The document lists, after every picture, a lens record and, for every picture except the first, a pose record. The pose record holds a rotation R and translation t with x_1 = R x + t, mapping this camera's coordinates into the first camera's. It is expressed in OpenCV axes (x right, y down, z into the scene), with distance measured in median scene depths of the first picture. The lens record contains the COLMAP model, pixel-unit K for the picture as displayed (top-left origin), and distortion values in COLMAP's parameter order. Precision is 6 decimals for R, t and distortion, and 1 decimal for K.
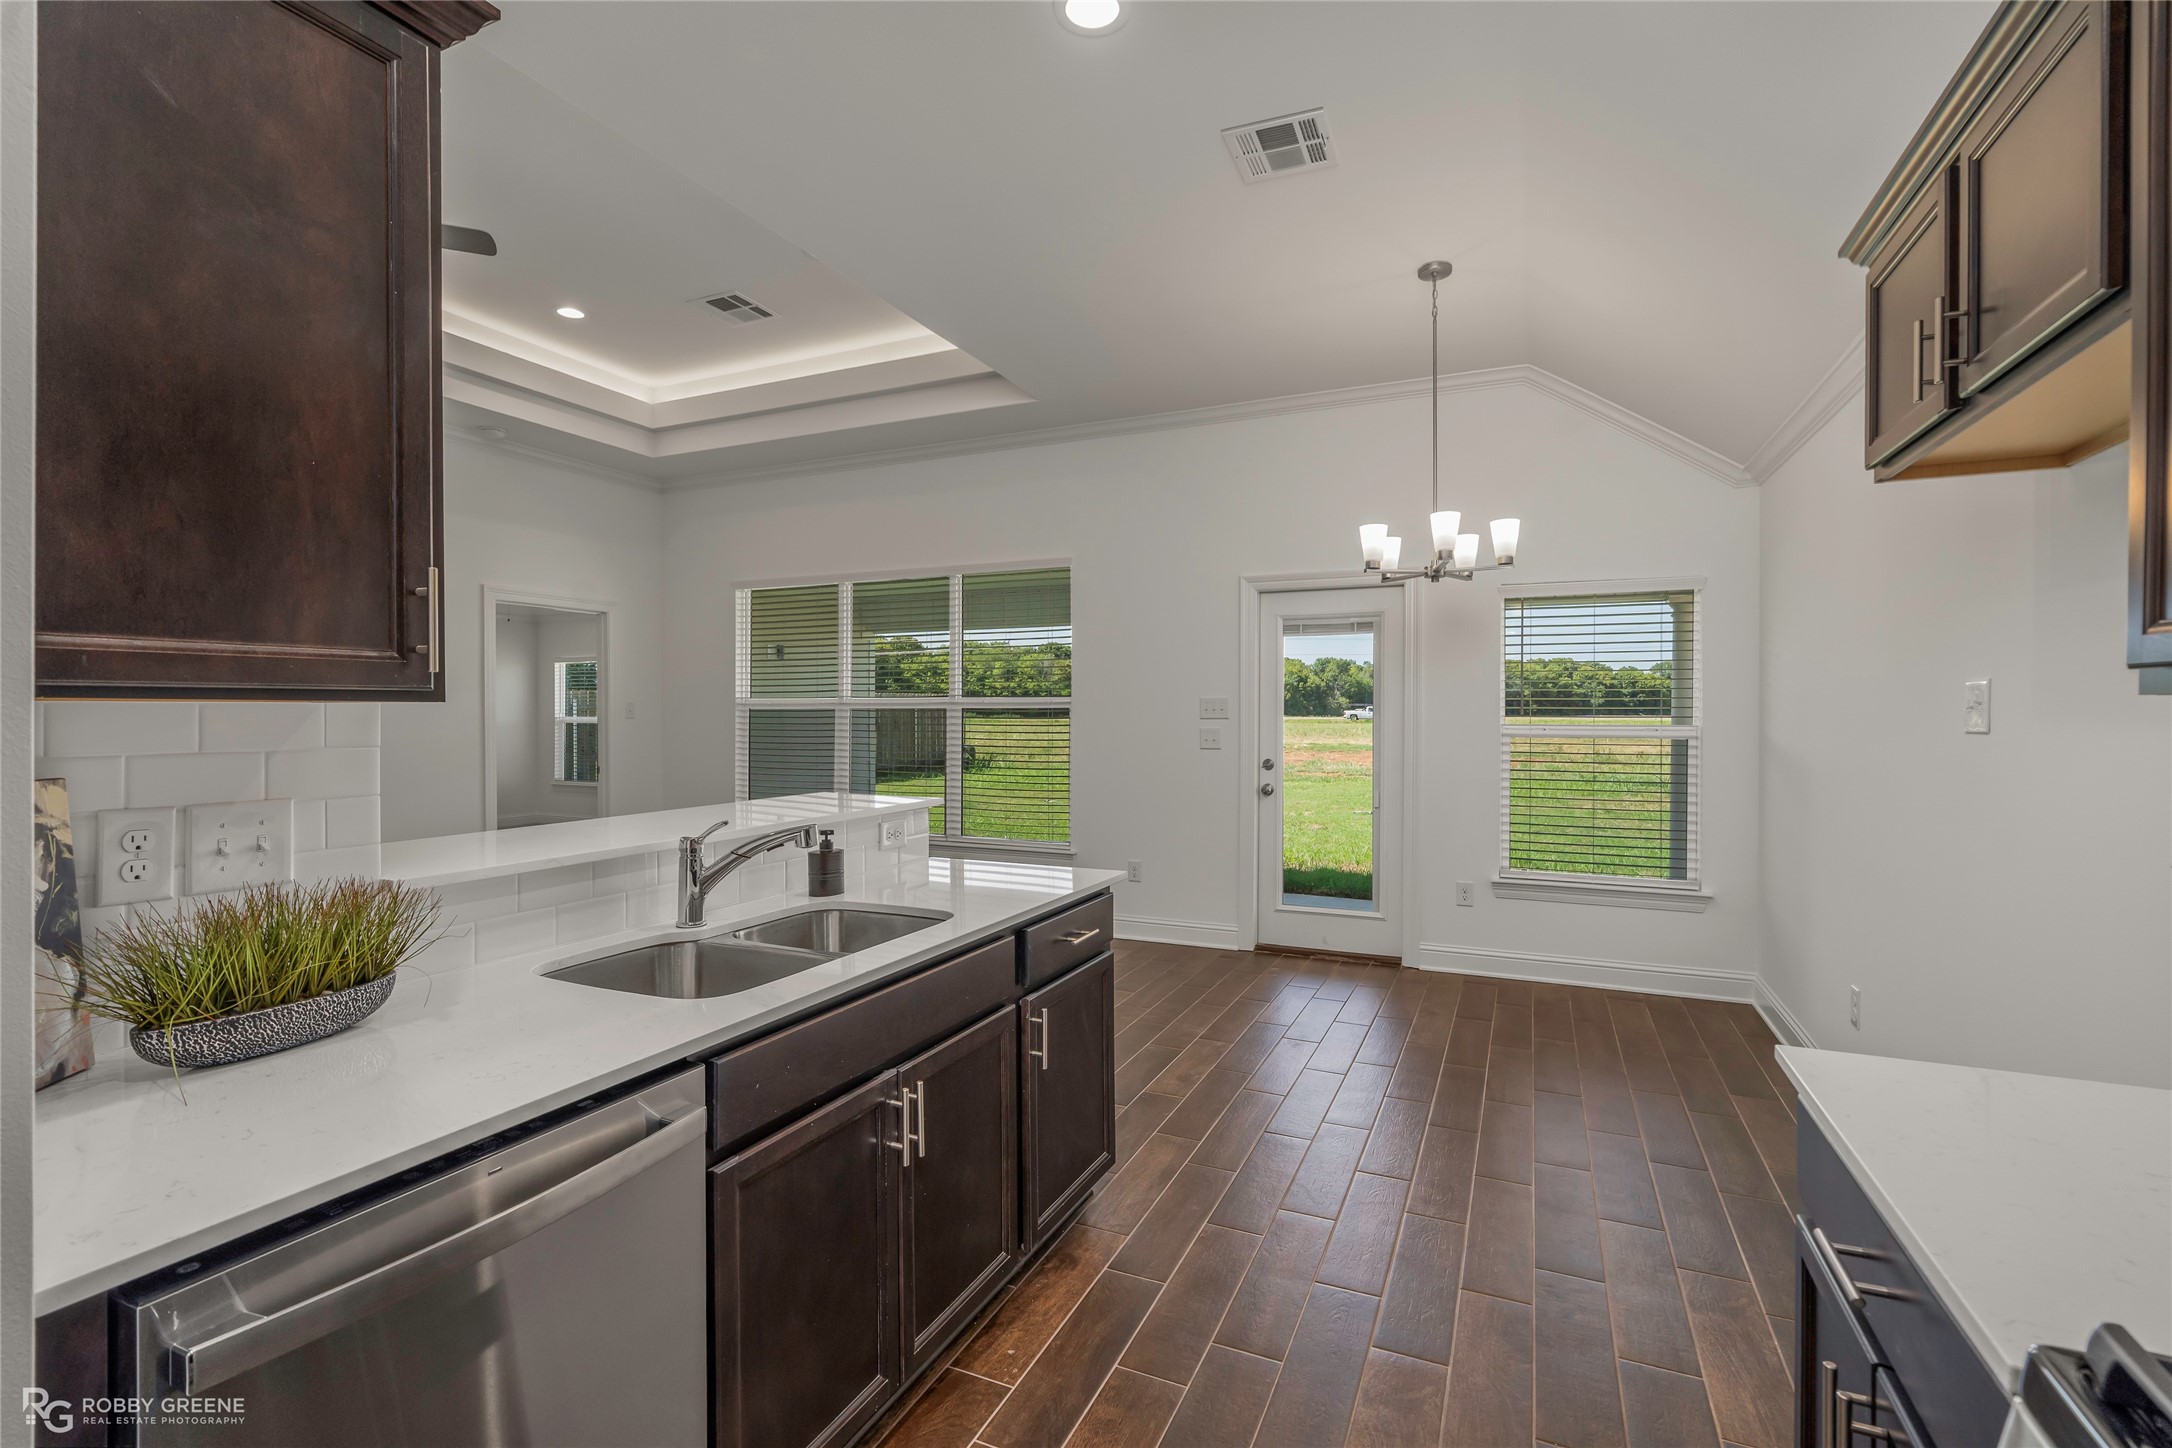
lens RADIAL K [[972.1, 0, 1093.2], [0, 972.1, 716.3], [0, 0, 1]] dist [-0.001755, 0.000017]
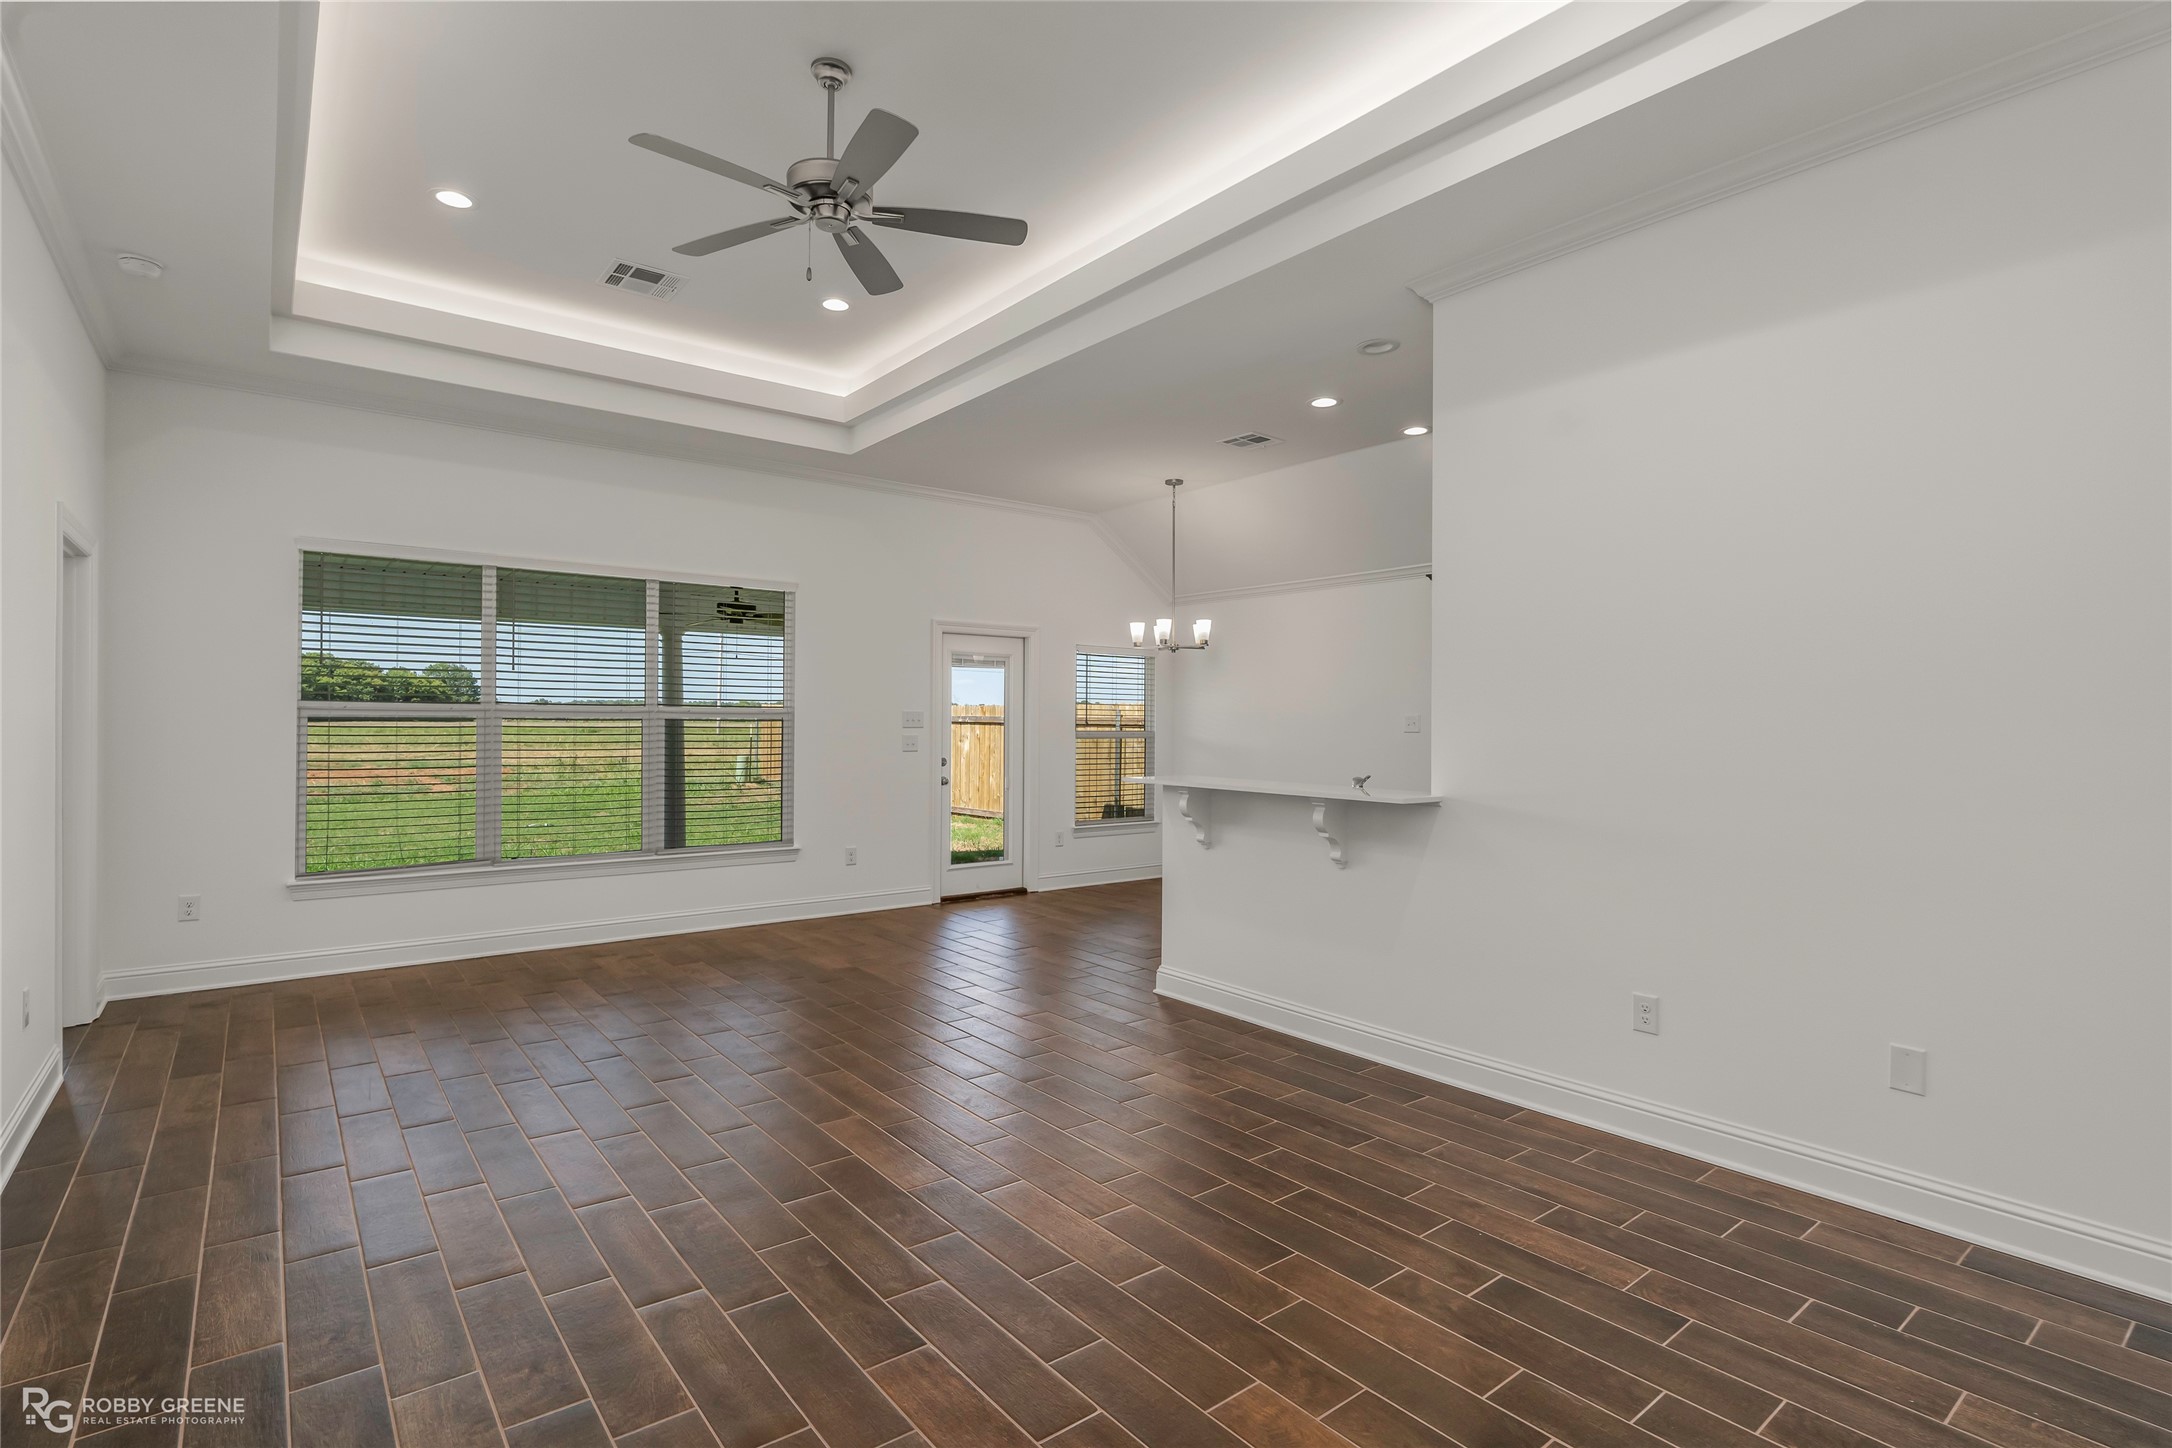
lens RADIAL K [[1043.8, 0, 1083.4], [0, 1043.8, 715.8], [0, 0, 1]] dist [-0.002348, 0.000532]
pose [[0.459943, 0.008135, 0.887911, -1.061988], [-0.002019, 0.999965, -0.008116, -0.002230], [-0.887946, 0.001940, 0.459943, 0.181516]]
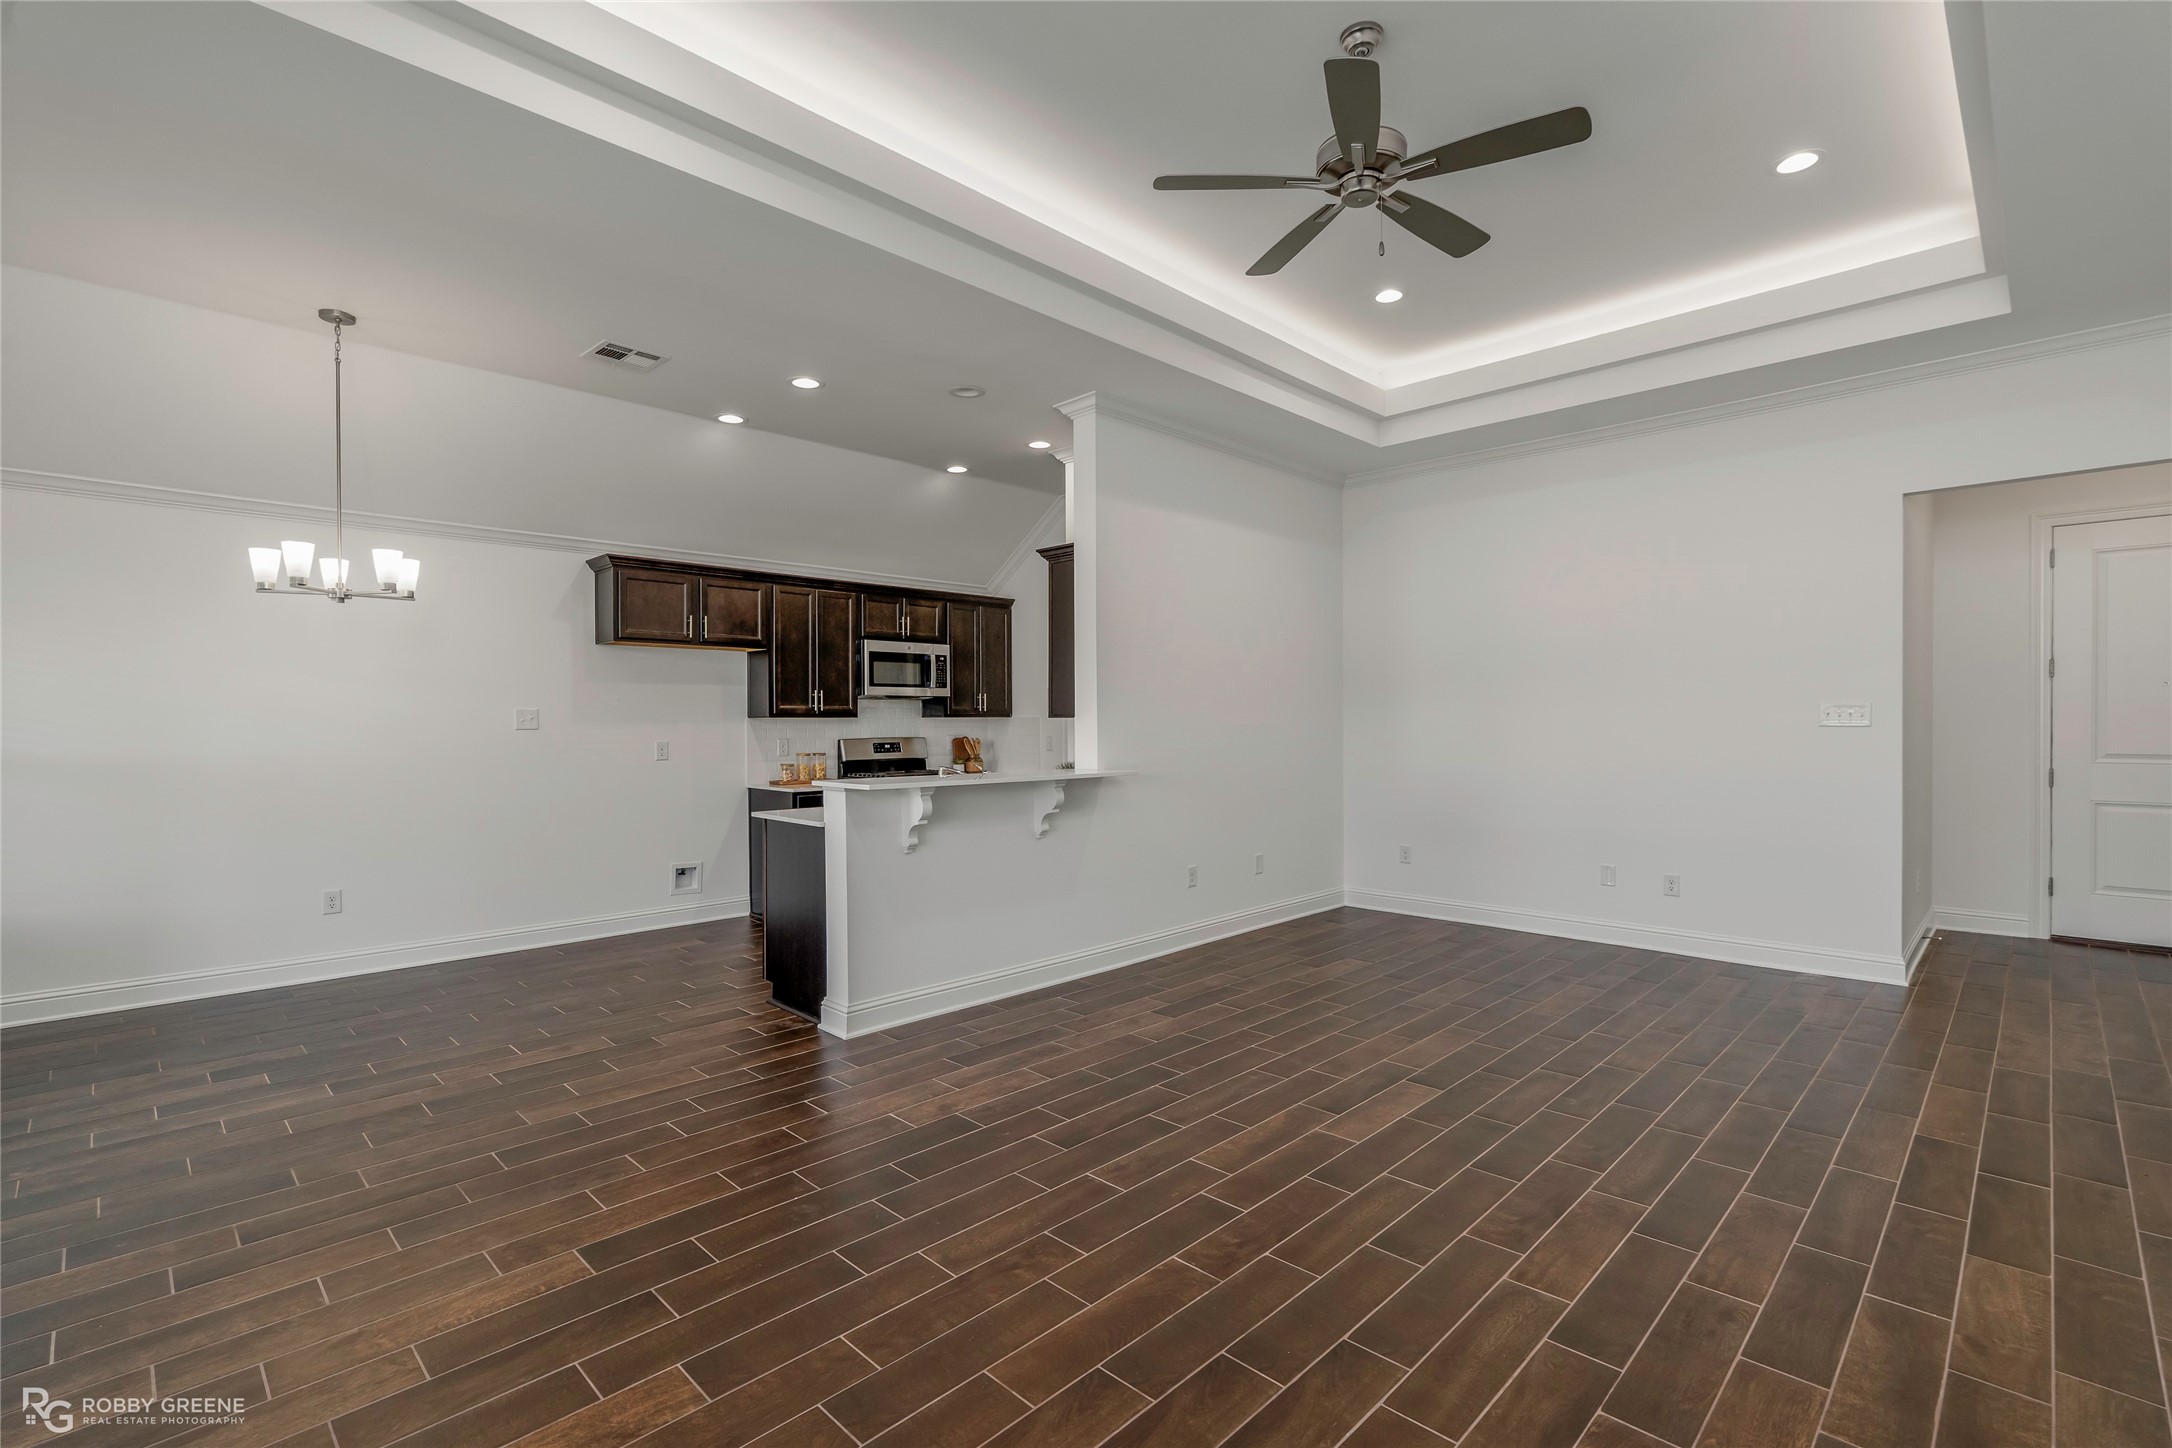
lens RADIAL K [[985.7, 0, 1091.9], [0, 985.7, 716.6], [0, 0, 1]] dist [-0.004356, -0.000680]
pose [[-0.939616, 0.004216, 0.342205, -0.594037], [0.004823, 0.999988, 0.000924, -0.004783], [-0.342197, 0.002518, -0.939625, 1.267131]]
